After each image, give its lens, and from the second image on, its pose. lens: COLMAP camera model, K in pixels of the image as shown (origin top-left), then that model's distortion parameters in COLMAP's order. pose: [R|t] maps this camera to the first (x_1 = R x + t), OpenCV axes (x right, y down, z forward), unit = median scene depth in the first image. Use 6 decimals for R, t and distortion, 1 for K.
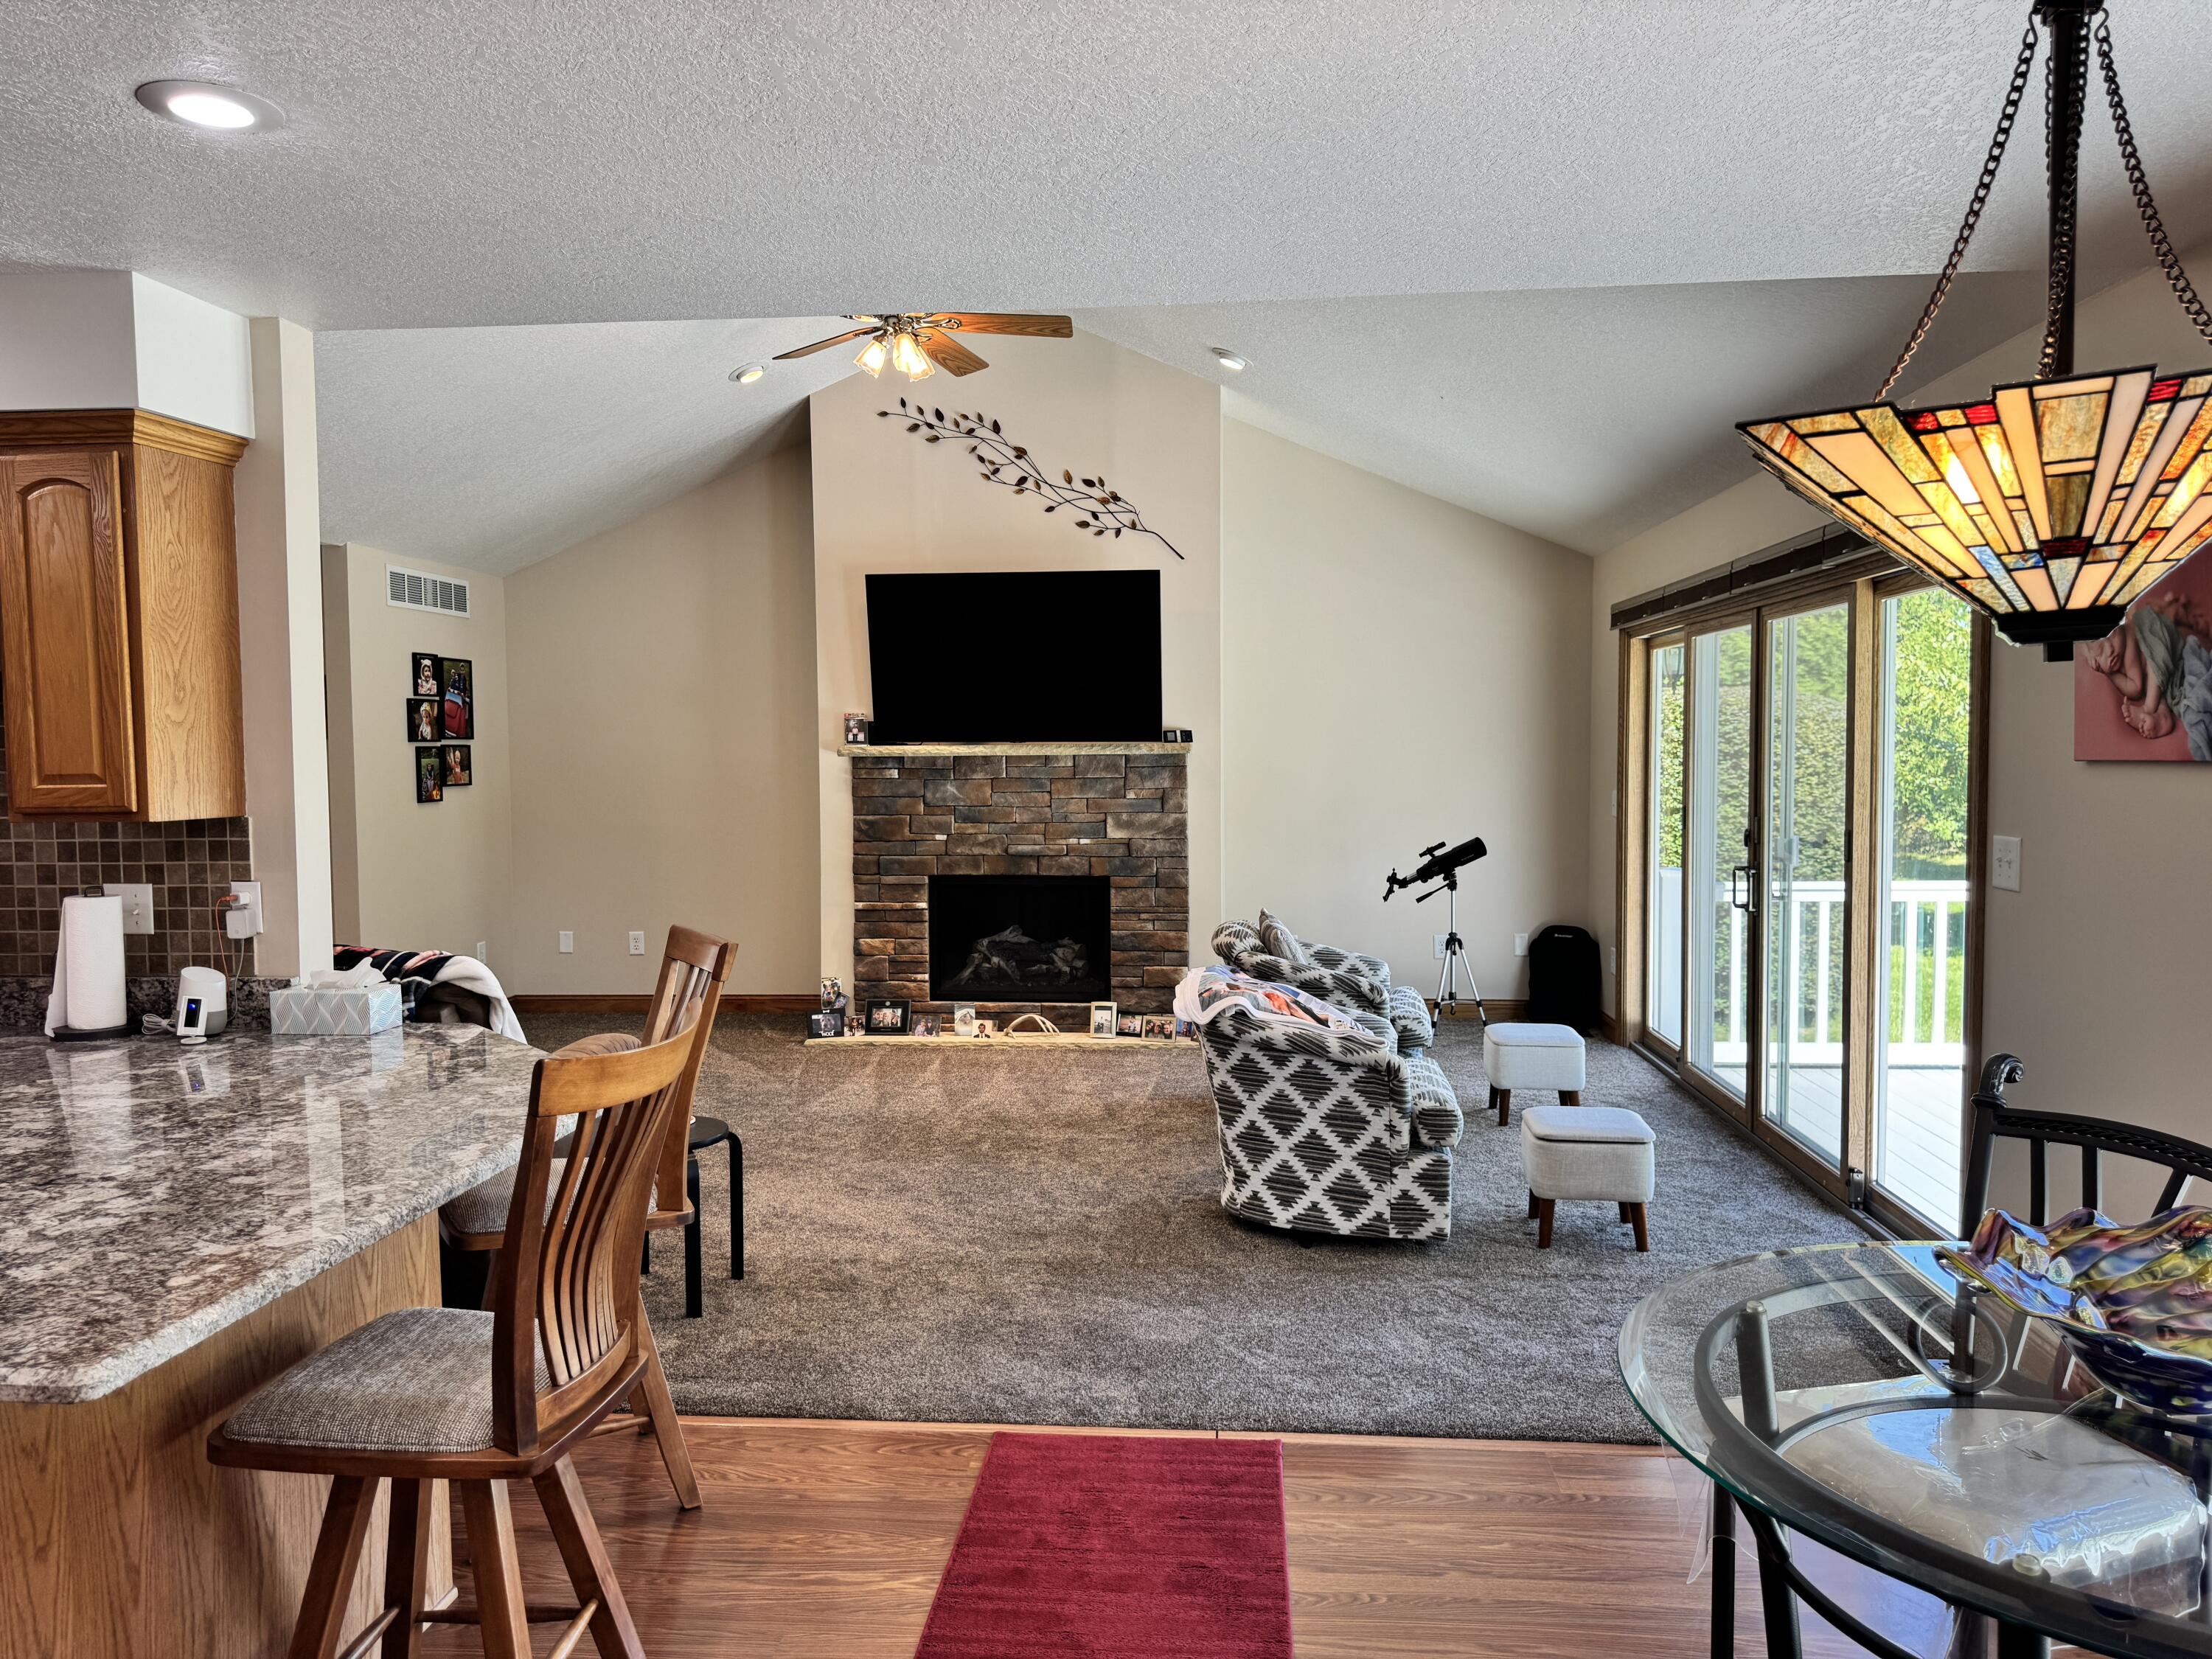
lens RADIAL K [[1563.1, 0, 1110.7], [0, 1563.1, 829.7], [0, 0, 1]] dist [0.036793, -0.038244]
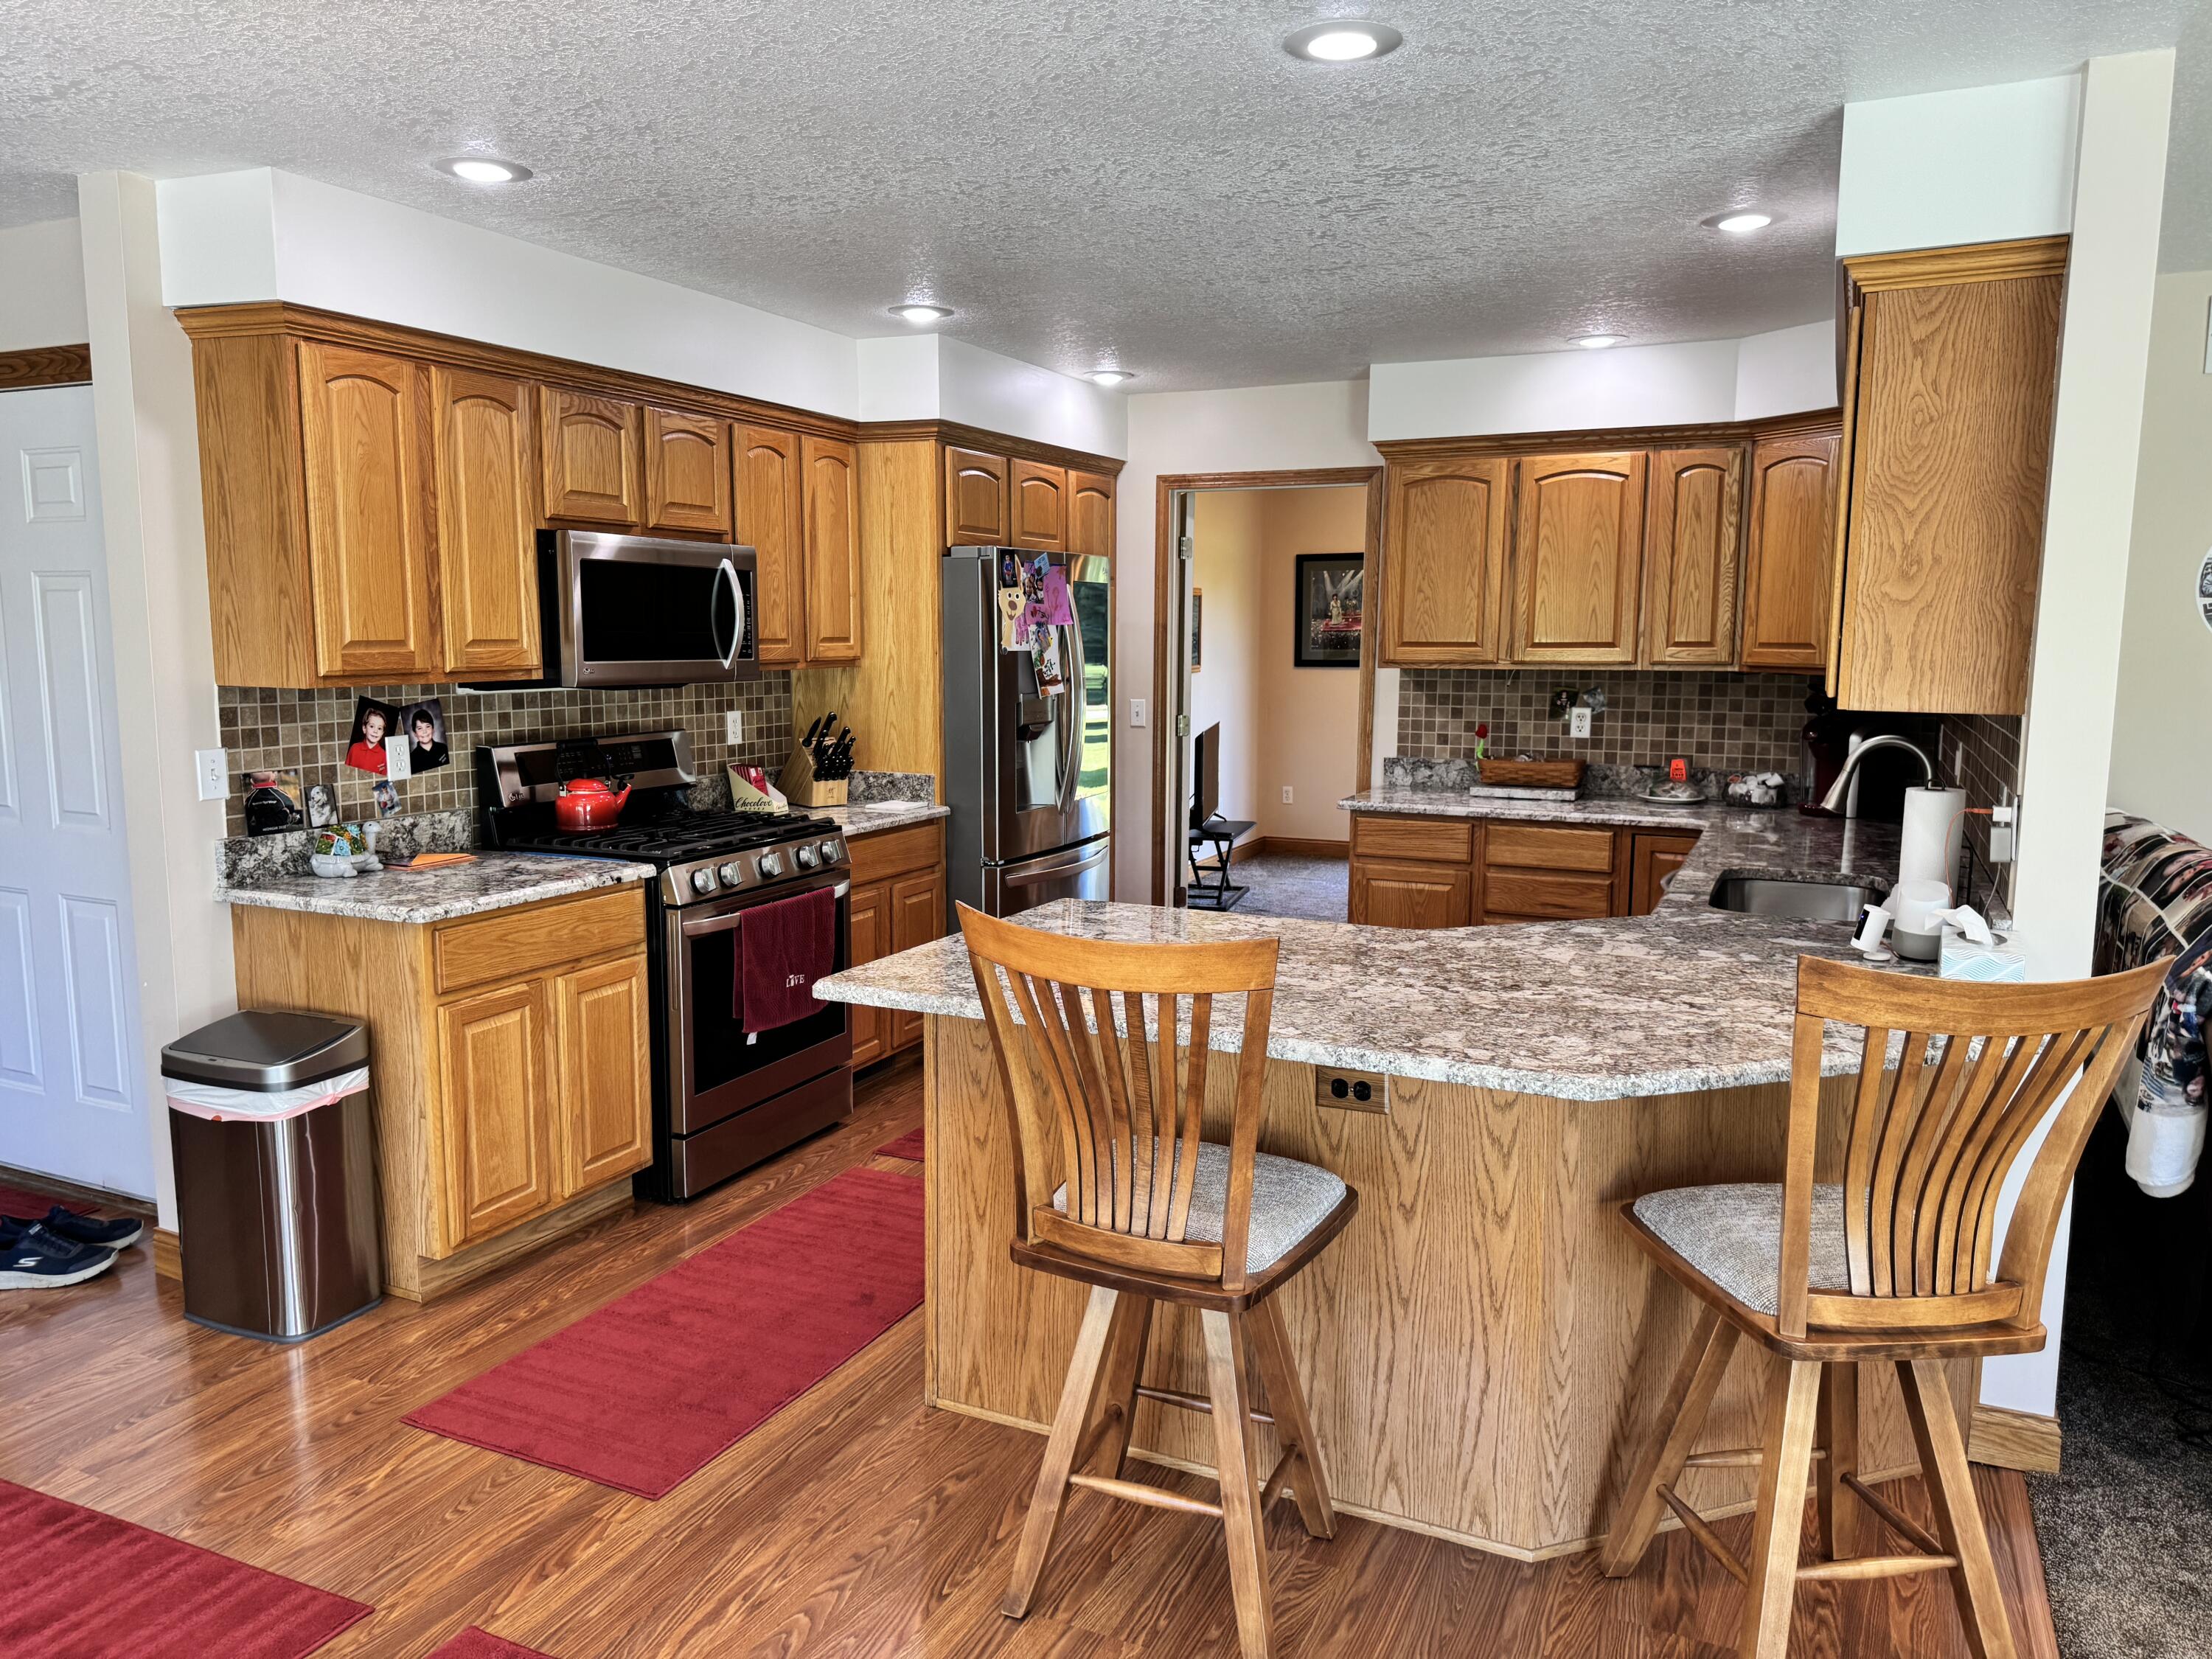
lens RADIAL K [[1563.1, 0, 1085.8], [0, 1563.1, 823.7], [0, 0, 1]] dist [0.036793, -0.038244]
pose [[-0.341768, 0.131775, -0.930500, 0.182376], [-0.049960, 0.986173, 0.158009, -0.027392], [0.938455, 0.100491, -0.330459, 0.390262]]
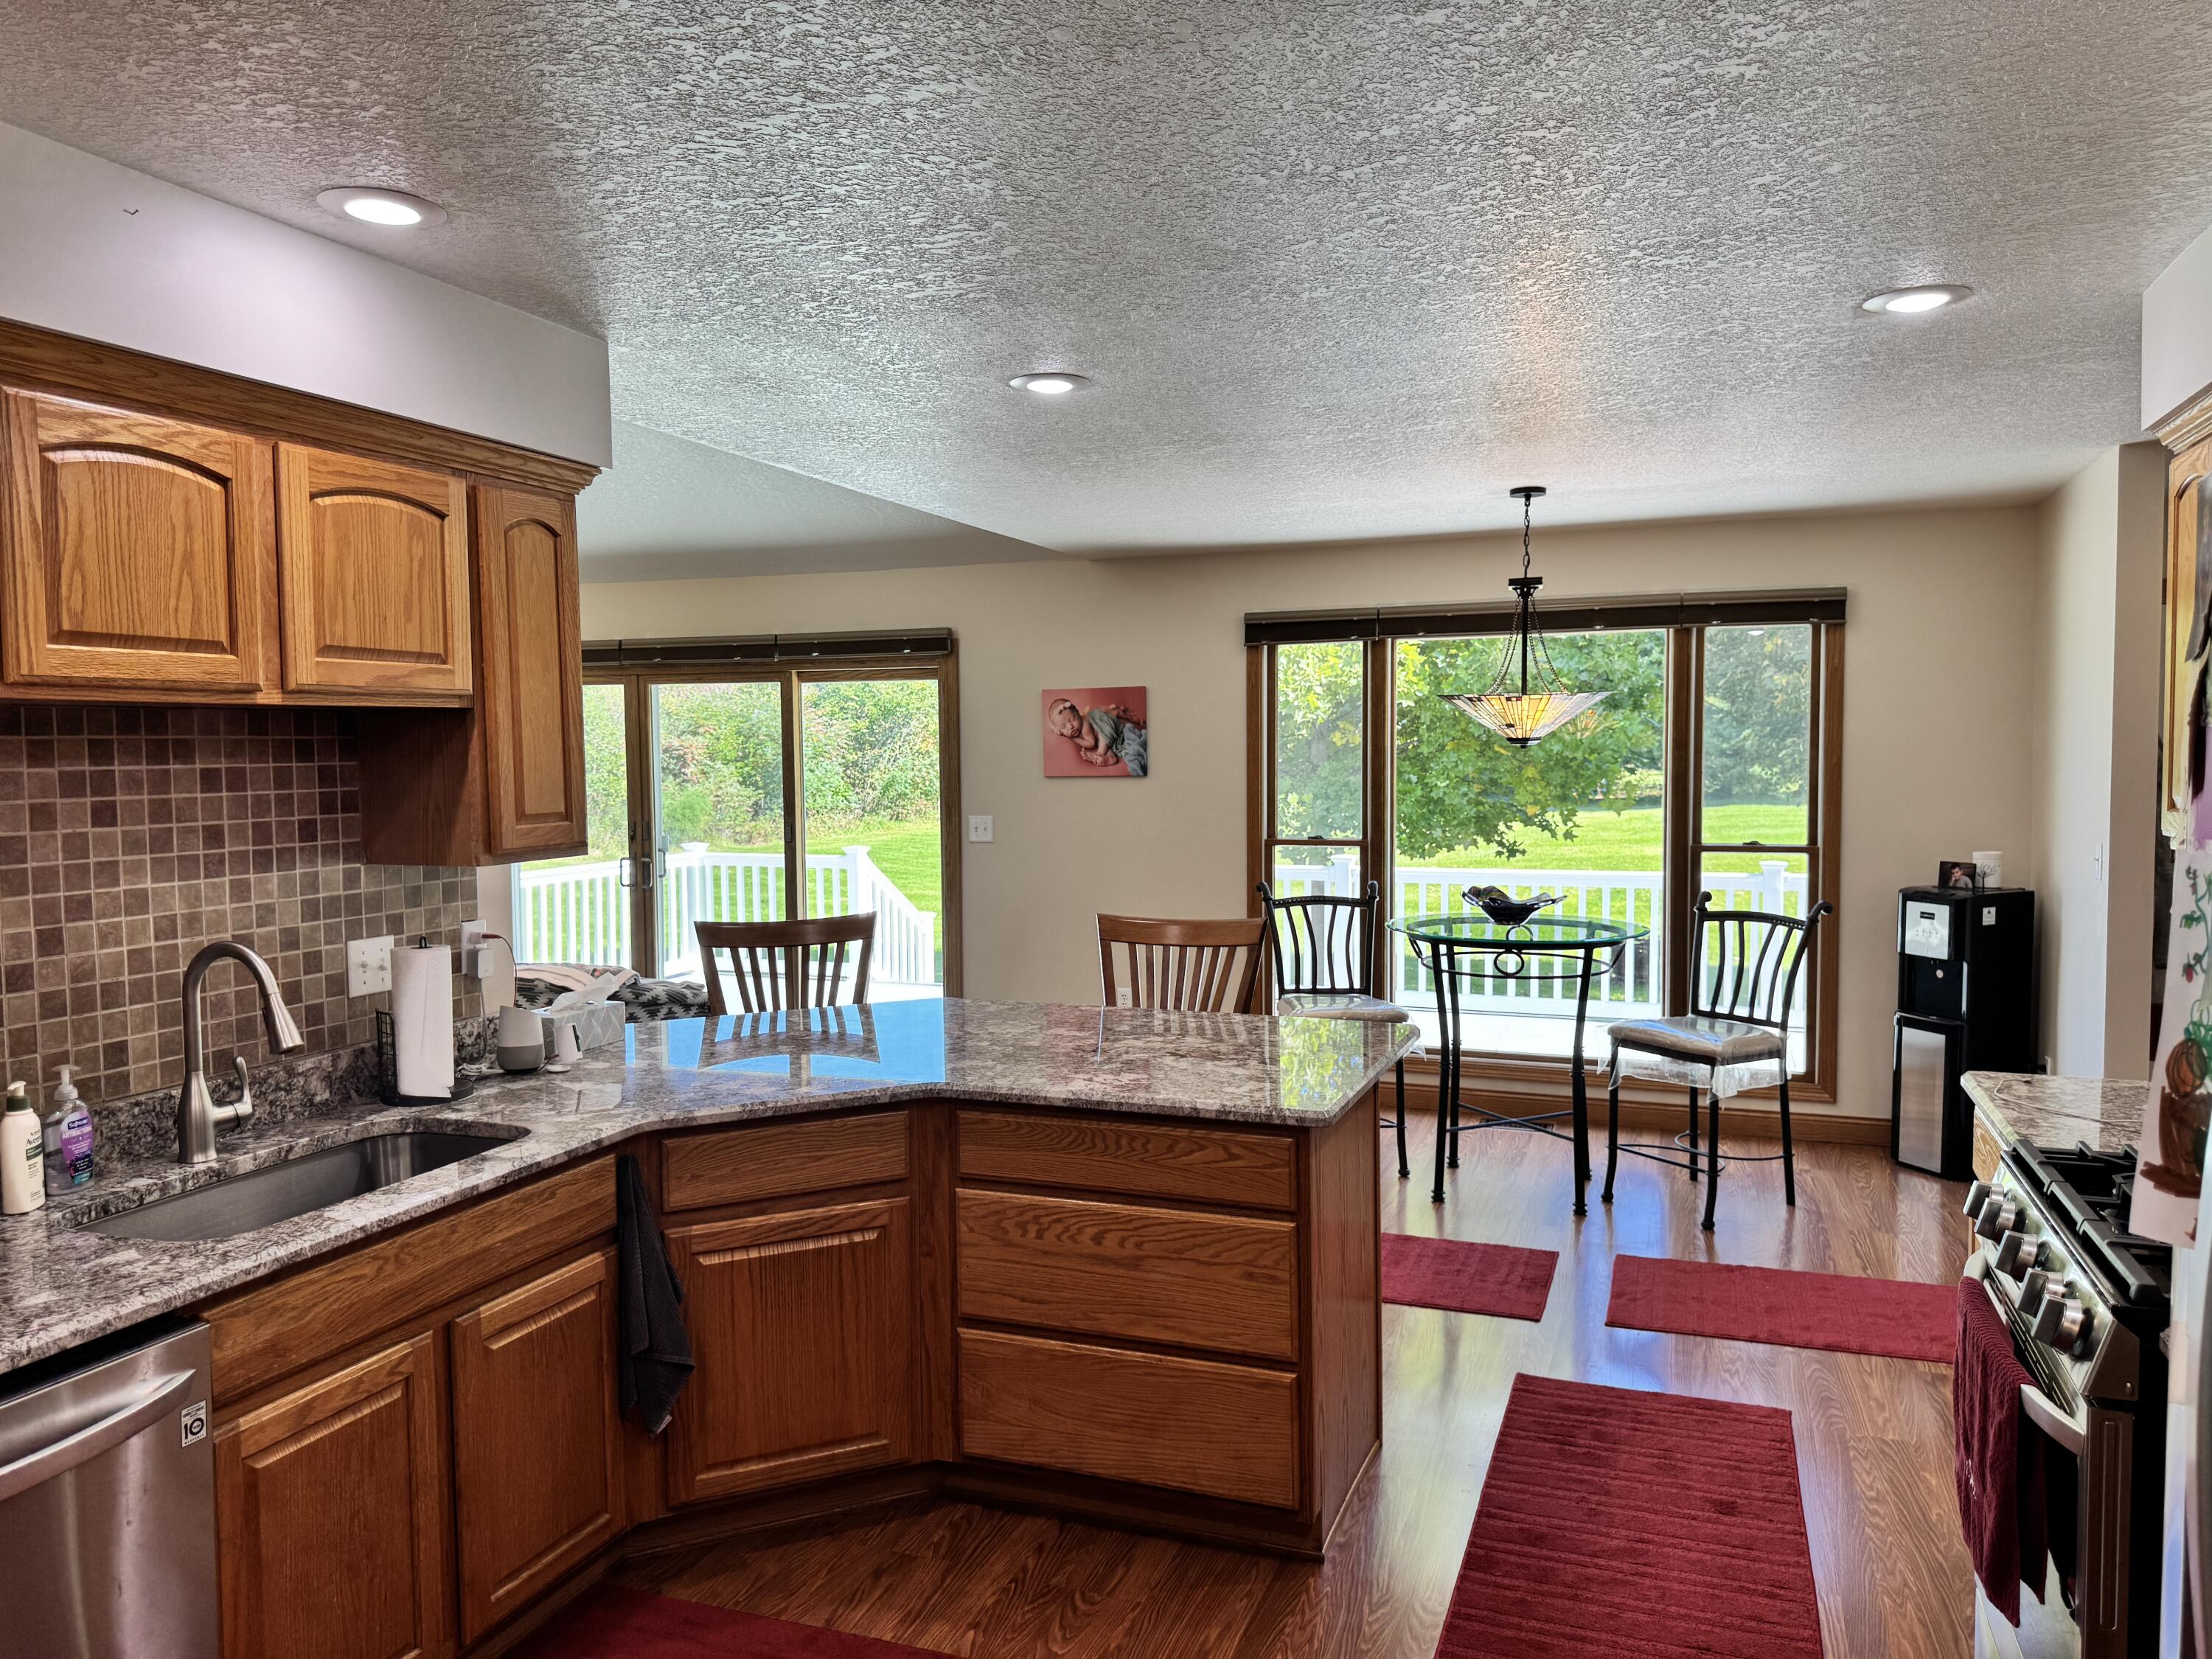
lens RADIAL K [[1563.1, 0, 1115.6], [0, 1563.1, 821.0], [0, 0, 1]] dist [0.036793, -0.038244]
pose [[0.258280, -0.040444, 0.965223, -0.667722], [0.048328, 0.998413, 0.028902, -0.018613], [-0.964861, 0.039182, 0.259824, 0.167699]]
